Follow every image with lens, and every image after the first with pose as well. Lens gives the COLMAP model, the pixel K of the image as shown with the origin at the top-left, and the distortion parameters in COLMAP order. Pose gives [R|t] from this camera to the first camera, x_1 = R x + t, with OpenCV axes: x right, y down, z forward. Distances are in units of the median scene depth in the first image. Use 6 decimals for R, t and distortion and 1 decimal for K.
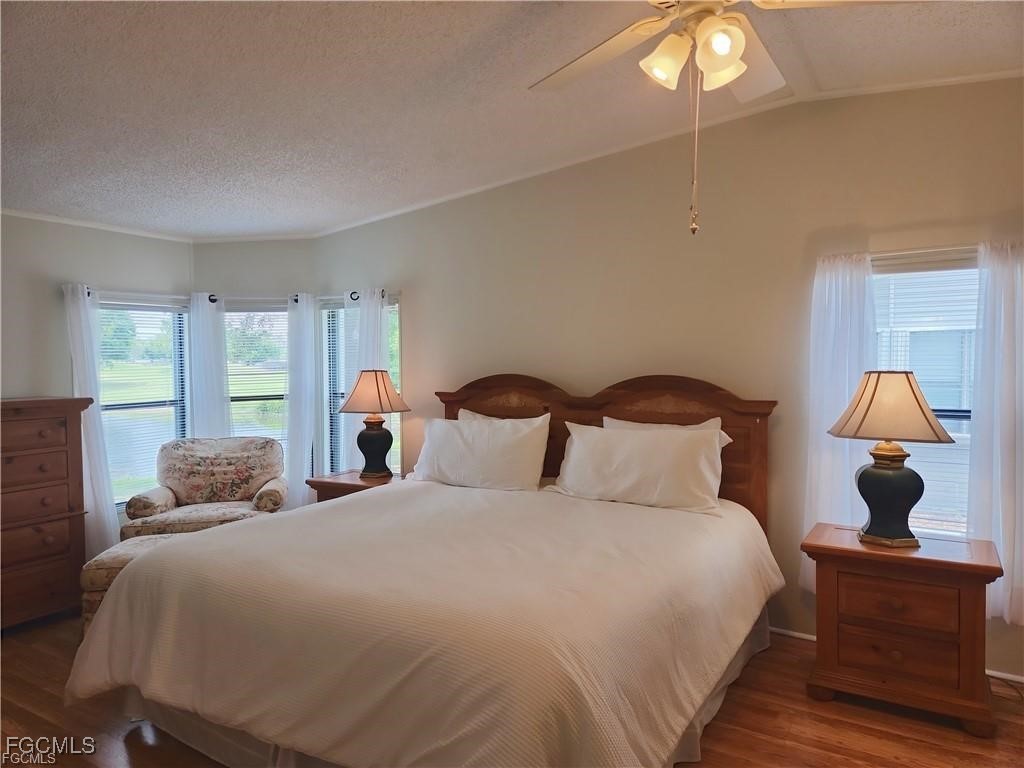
lens RADIAL K [[686.6, 0, 512.2], [0, 686.6, 383.2], [0, 0, 1]] dist [0.070253, -0.058801]
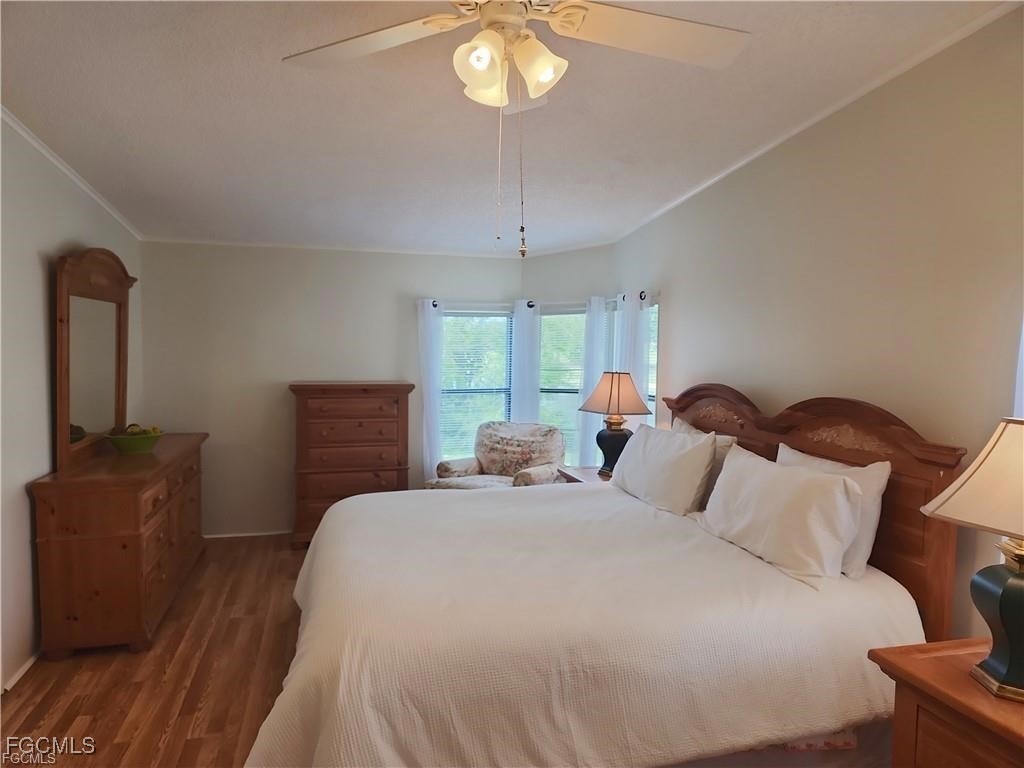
lens RADIAL K [[686.6, 0, 485.1], [0, 686.6, 390.1], [0, 0, 1]] dist [0.070253, -0.058801]
pose [[0.710310, 0.061797, -0.701171, 0.374251], [-0.039142, 0.998065, 0.048312, -0.033150], [0.702800, -0.006872, 0.711355, 0.127604]]
